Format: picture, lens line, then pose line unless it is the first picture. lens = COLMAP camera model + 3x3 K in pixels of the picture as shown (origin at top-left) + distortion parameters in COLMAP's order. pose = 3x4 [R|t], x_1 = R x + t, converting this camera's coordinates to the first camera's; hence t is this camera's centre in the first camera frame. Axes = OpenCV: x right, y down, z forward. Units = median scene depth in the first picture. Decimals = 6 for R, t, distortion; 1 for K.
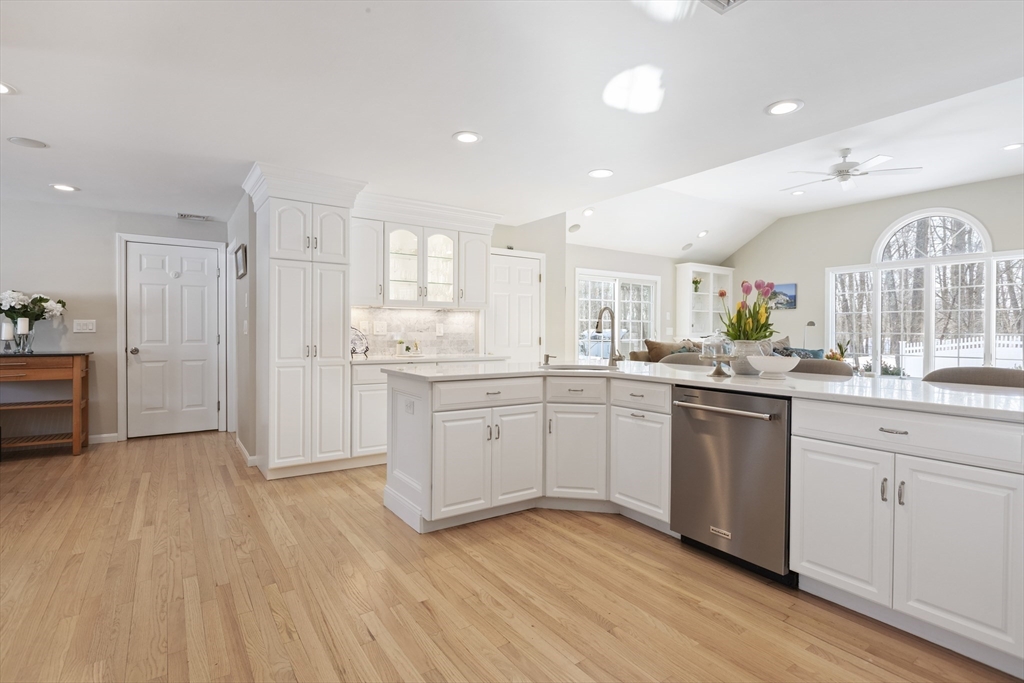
lens RADIAL K [[497.5, 0, 510.0], [0, 497.5, 336.5], [0, 0, 1]] dist [-0.003253, -0.000554]
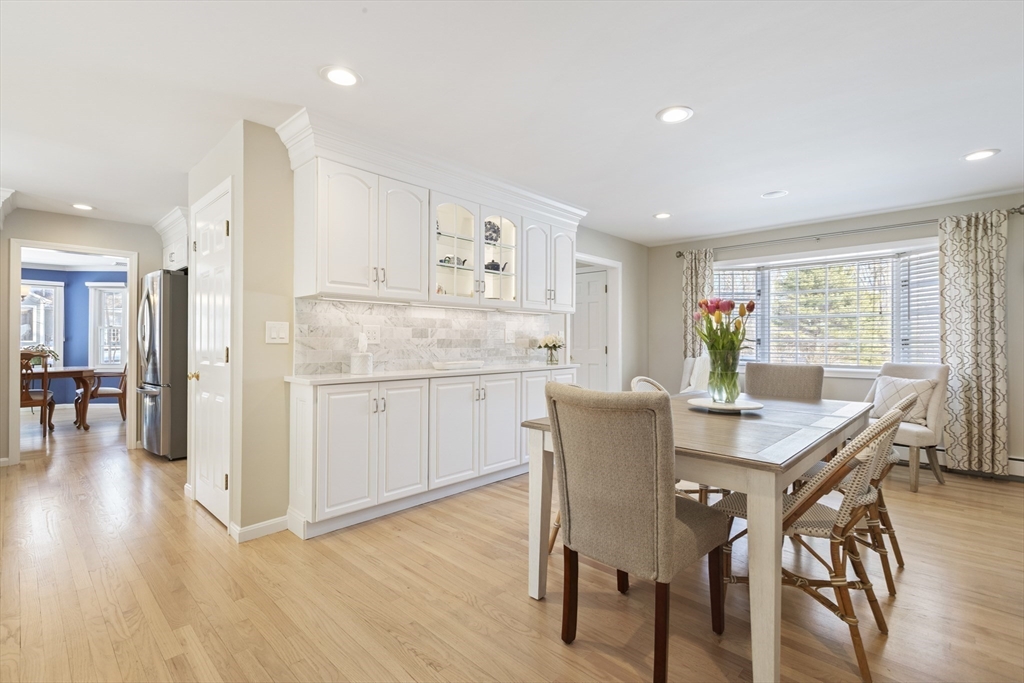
lens RADIAL K [[468.5, 0, 509.0], [0, 468.5, 338.9], [0, 0, 1]] dist [0.002277, -0.000064]
pose [[-0.978697, -0.008091, -0.205148, -0.630429], [-0.009224, 0.999947, 0.004566, -0.012434], [0.205100, 0.006361, -0.978720, 1.030879]]
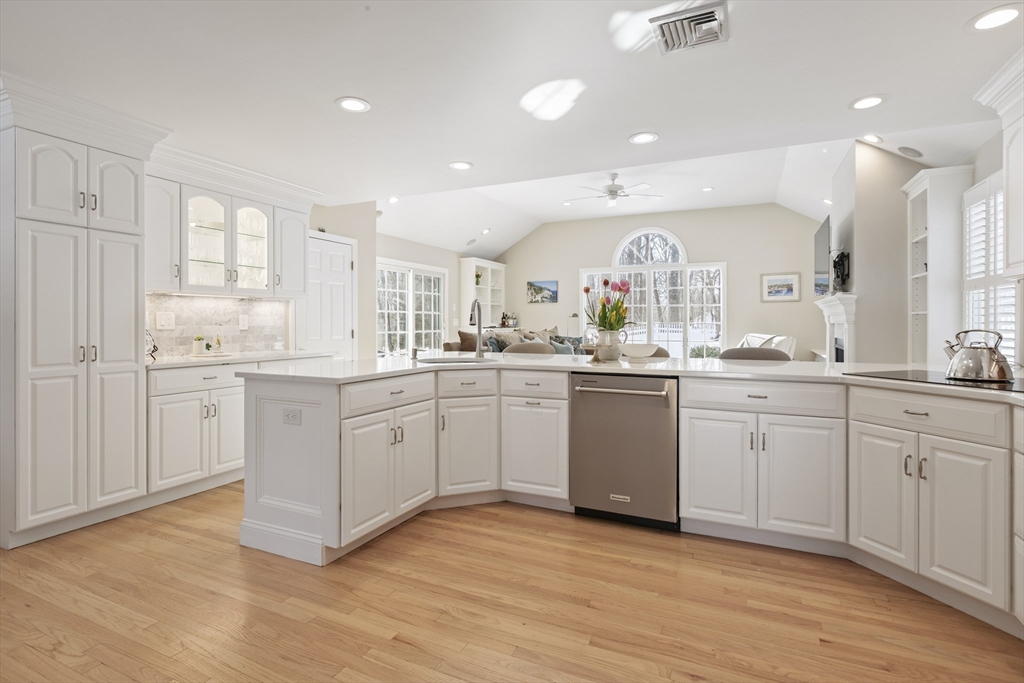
lens RADIAL K [[504.2, 0, 511.3], [0, 504.2, 322.3], [0, 0, 1]] dist [-0.001571, -0.000730]
pose [[0.863899, -0.005434, 0.503636, -0.200248], [0.010326, 0.999923, -0.006924, -0.003556], [-0.503559, 0.011182, 0.863888, 0.060311]]
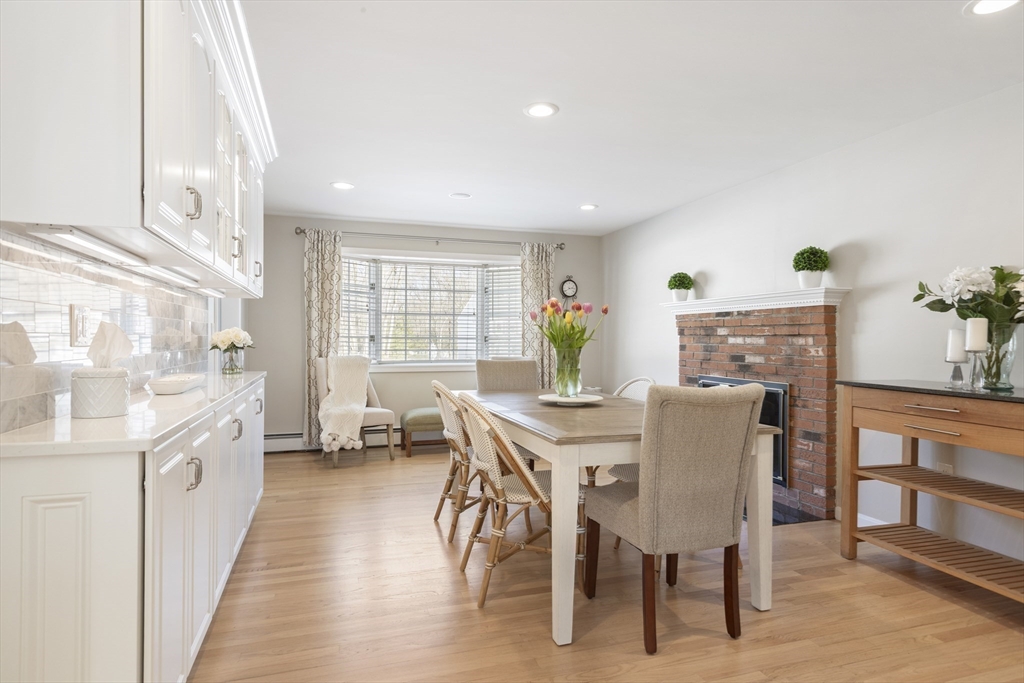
lens RADIAL K [[556.6, 0, 508.7], [0, 556.6, 338.7], [0, 0, 1]] dist [0.000288, 0.000197]
pose [[-0.281436, -0.004525, -0.959569, -0.305776], [-0.015085, 0.999886, -0.000291, -0.009607], [0.959462, 0.014394, -0.281472, 0.679714]]
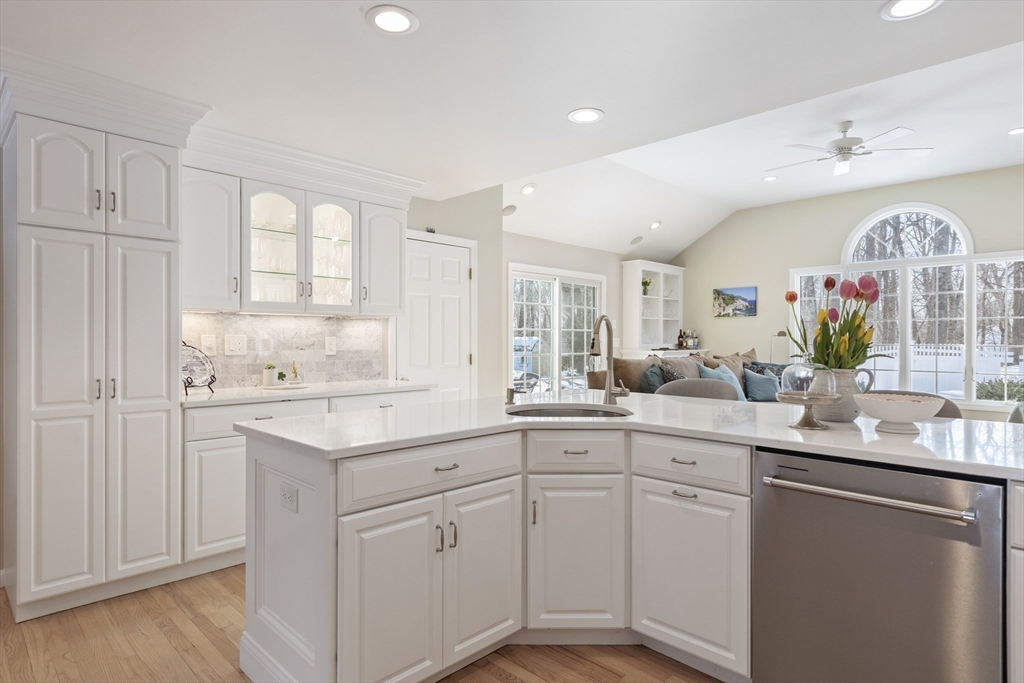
lens RADIAL K [[559.6, 0, 509.0], [0, 559.6, 342.9], [0, 0, 1]] dist [0.003658, 0.000498]
pose [[0.981834, -0.004904, 0.189678, -0.052764], [0.005344, 0.999984, -0.001809, -0.016957], [-0.189666, 0.002789, 0.981845, 0.227748]]
